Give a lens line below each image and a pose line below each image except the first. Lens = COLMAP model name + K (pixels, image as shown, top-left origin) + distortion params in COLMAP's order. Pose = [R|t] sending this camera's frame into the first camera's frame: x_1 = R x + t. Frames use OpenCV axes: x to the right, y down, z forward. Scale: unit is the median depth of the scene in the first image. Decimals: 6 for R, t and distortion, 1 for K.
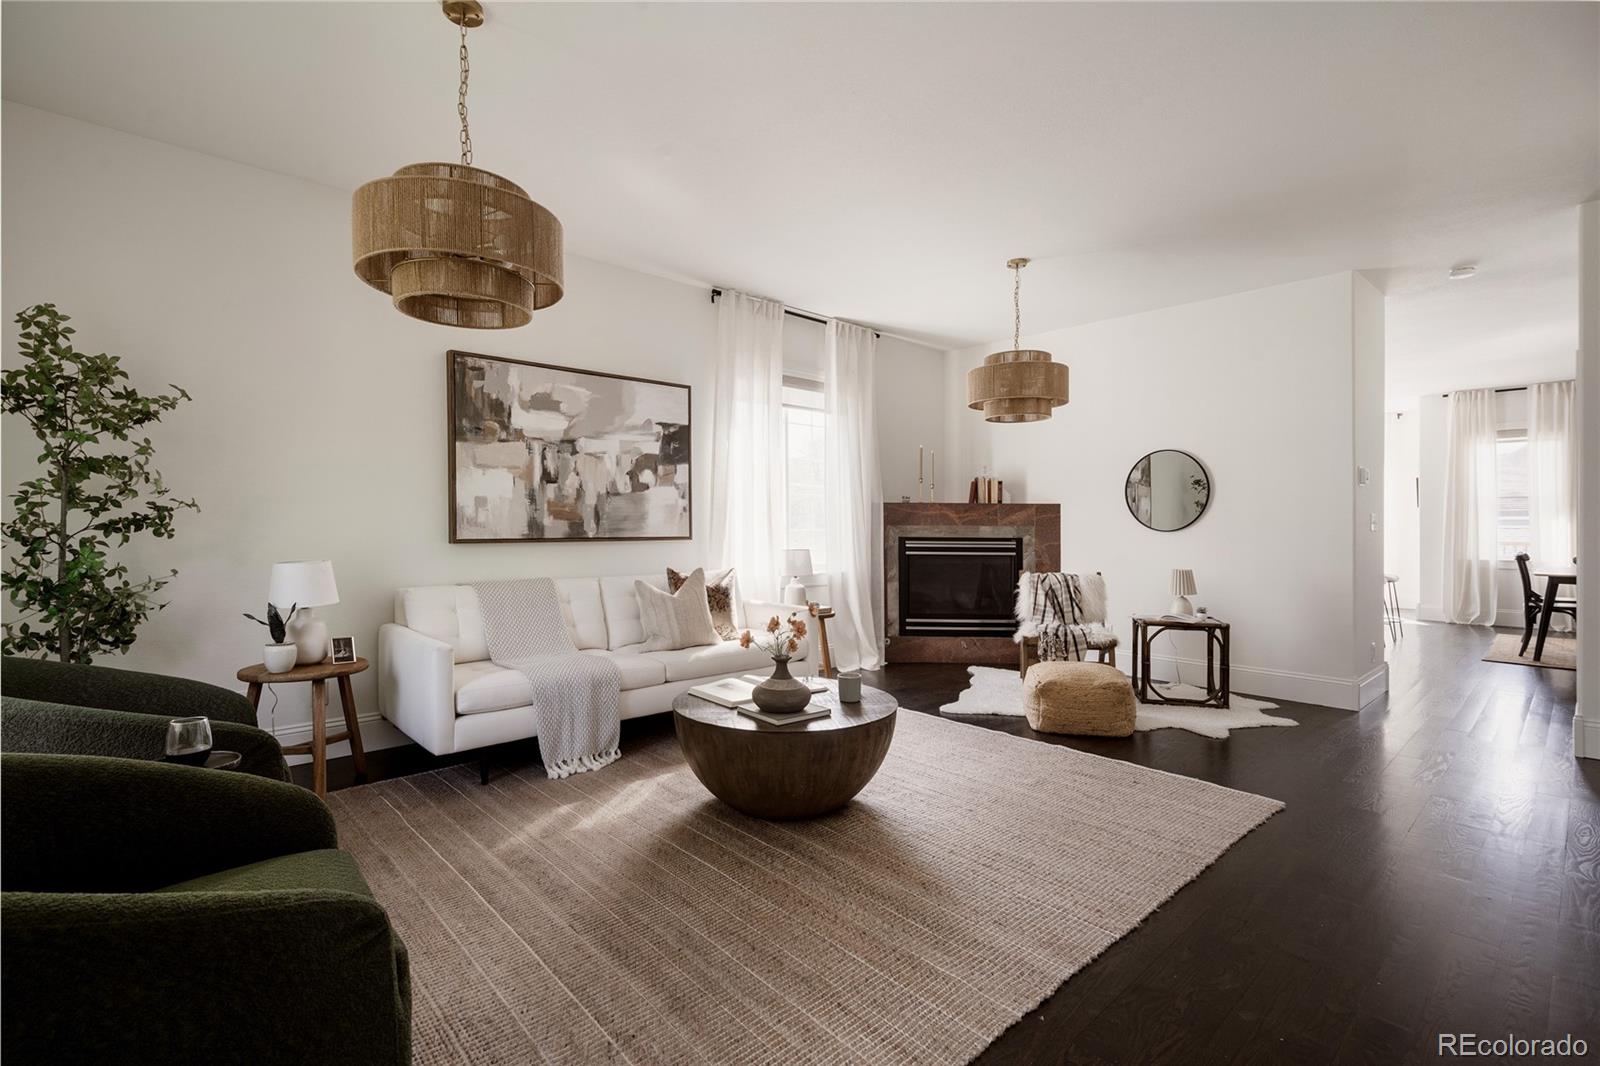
lens RADIAL K [[741.8, 0, 800.0], [0, 741.8, 533.0], [0, 0, 1]] dist [-0.001560, -0.000376]
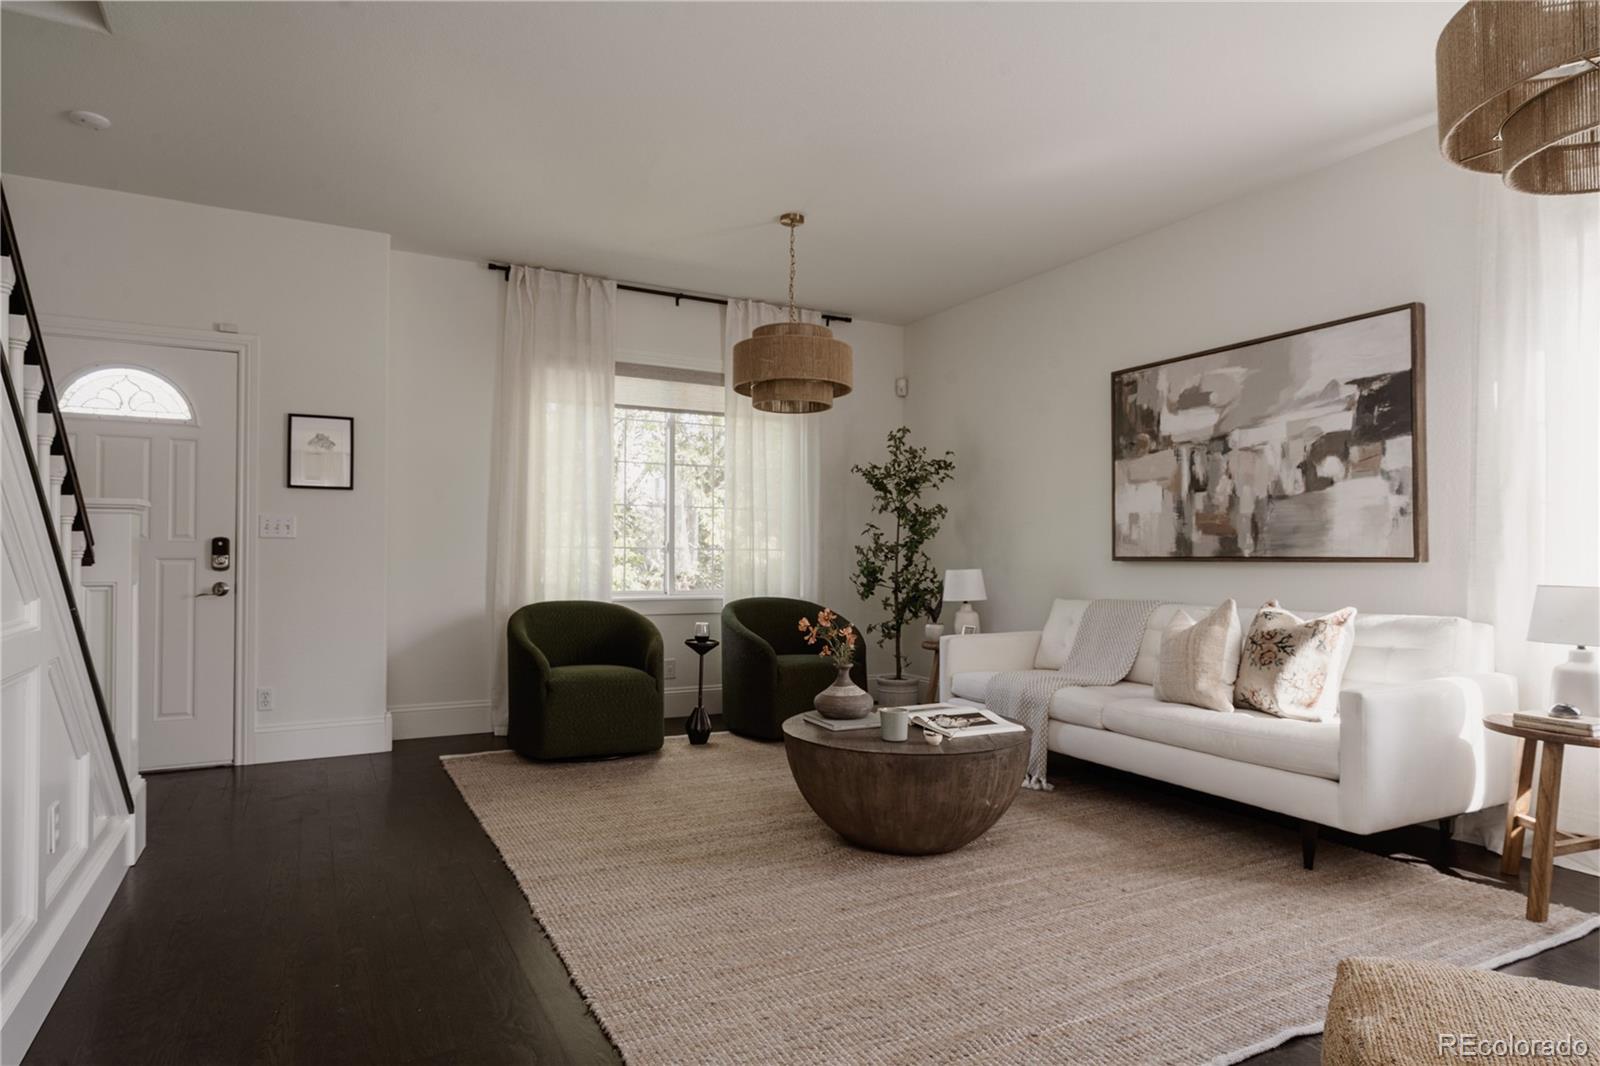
lens RADIAL K [[911.7, 0, 800.0], [0, 911.7, 533.0], [0, 0, 1]] dist [0.000449, 0.000032]
pose [[-0.247191, -0.020037, -0.968760, 0.759374], [-0.003914, 0.999799, -0.019680, 0.001963], [0.968959, -0.001073, -0.247220, 0.792678]]
